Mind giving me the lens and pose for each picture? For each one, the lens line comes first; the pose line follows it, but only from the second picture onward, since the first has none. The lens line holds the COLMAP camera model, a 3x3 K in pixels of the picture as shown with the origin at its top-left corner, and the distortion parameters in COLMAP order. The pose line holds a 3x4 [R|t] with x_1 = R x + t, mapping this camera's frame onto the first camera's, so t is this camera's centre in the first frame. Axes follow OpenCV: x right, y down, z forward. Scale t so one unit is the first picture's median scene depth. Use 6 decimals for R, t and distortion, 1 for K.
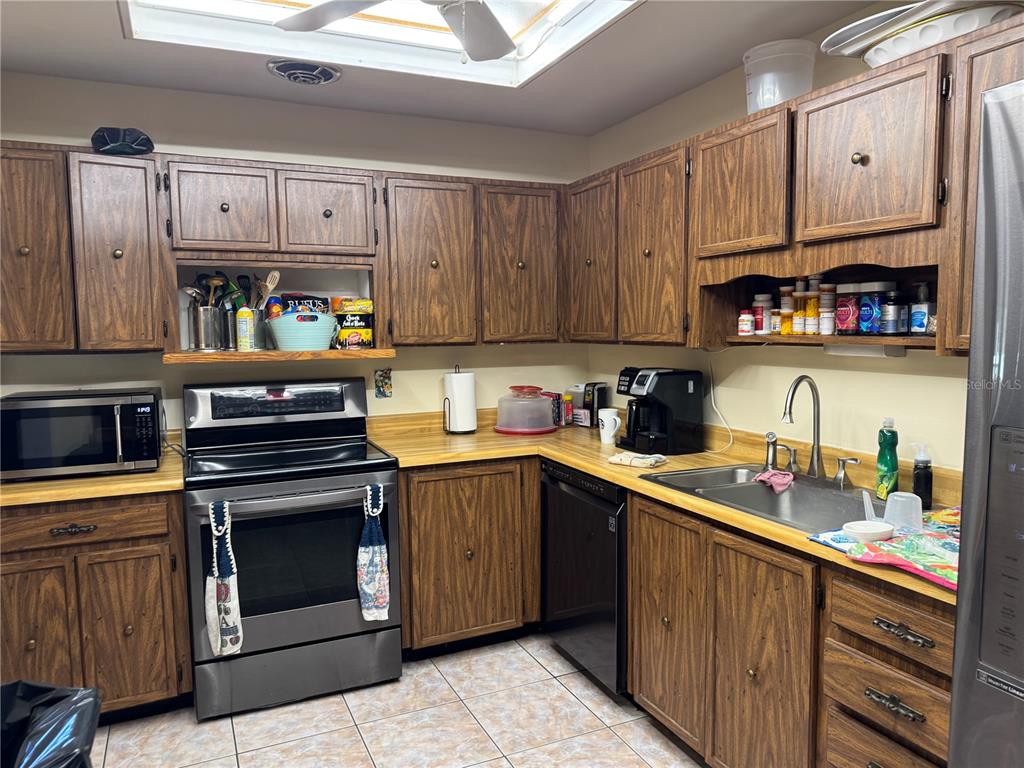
lens RADIAL K [[720.9, 0, 513.2], [0, 720.9, 380.6], [0, 0, 1]] dist [0.026475, -0.024067]
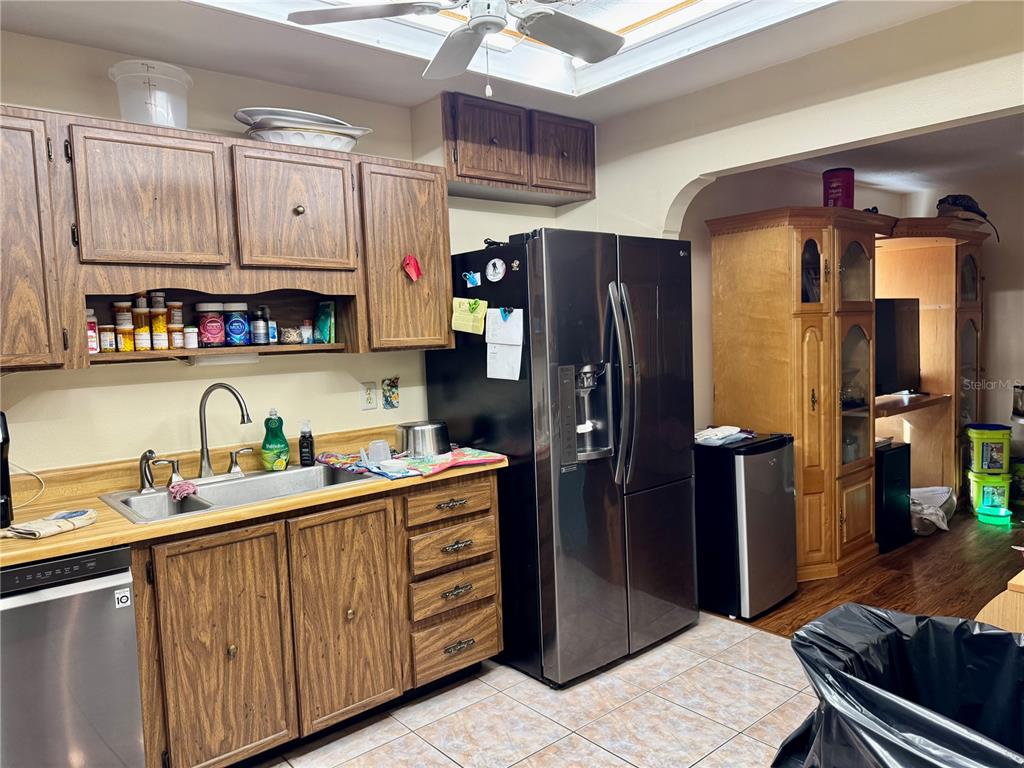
lens RADIAL K [[720.9, 0, 515.4], [0, 720.9, 384.6], [0, 0, 1]] dist [0.026475, -0.024067]
pose [[-0.275638, -0.049430, 0.959990, -0.857378], [0.116850, 0.989548, 0.084502, -0.050160], [-0.954133, 0.135467, -0.266981, 0.941878]]
